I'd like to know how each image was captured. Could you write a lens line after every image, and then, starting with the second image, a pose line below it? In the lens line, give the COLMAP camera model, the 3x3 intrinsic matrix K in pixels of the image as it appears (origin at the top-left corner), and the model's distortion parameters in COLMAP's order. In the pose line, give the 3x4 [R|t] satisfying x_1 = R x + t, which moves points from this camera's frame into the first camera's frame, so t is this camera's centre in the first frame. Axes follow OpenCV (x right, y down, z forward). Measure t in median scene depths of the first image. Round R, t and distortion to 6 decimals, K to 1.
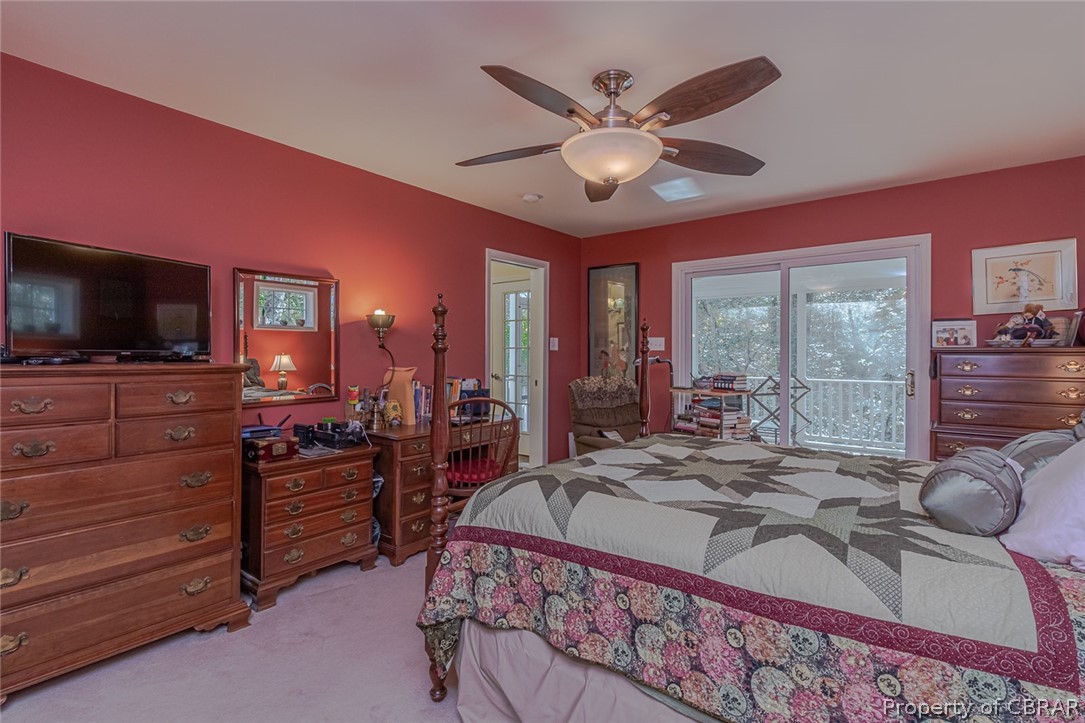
lens RADIAL K [[488.9, 0, 545.3], [0, 488.9, 383.8], [0, 0, 1]] dist [-0.001179, -0.000119]
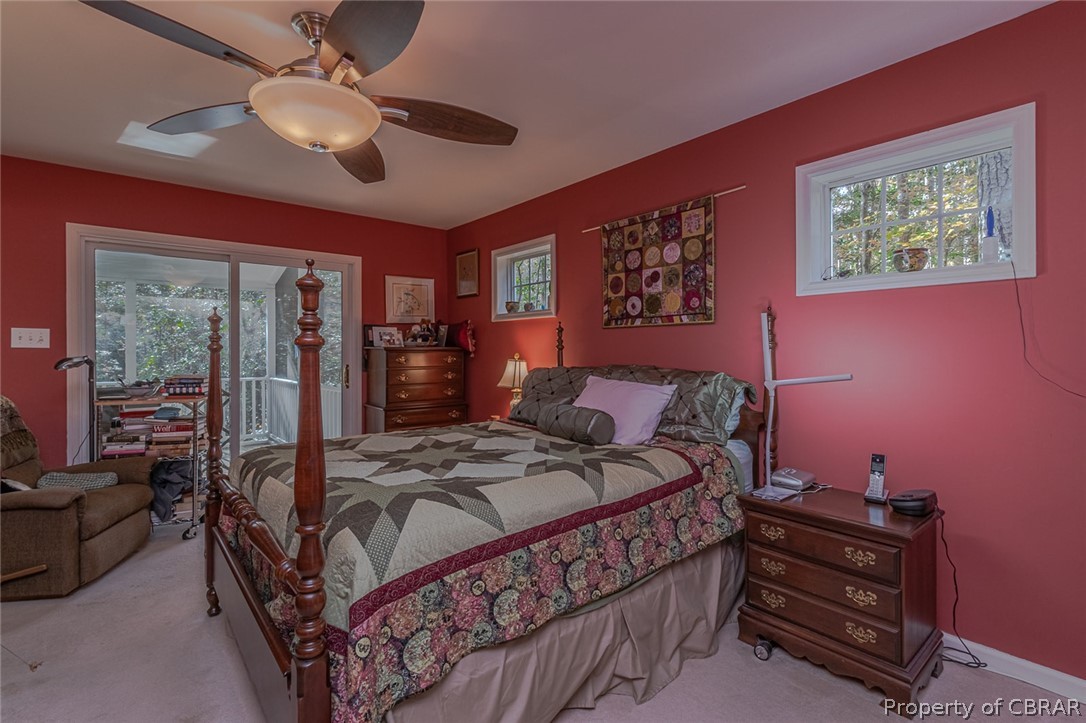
lens RADIAL K [[507.0, 0, 538.4], [0, 507.0, 348.6], [0, 0, 1]] dist [-0.001478, -0.000005]
pose [[0.234159, 0.000425, 0.972198, -0.923180], [0.059514, 0.998118, -0.014770, -0.052108], [-0.970375, 0.061318, 0.233693, 0.603353]]
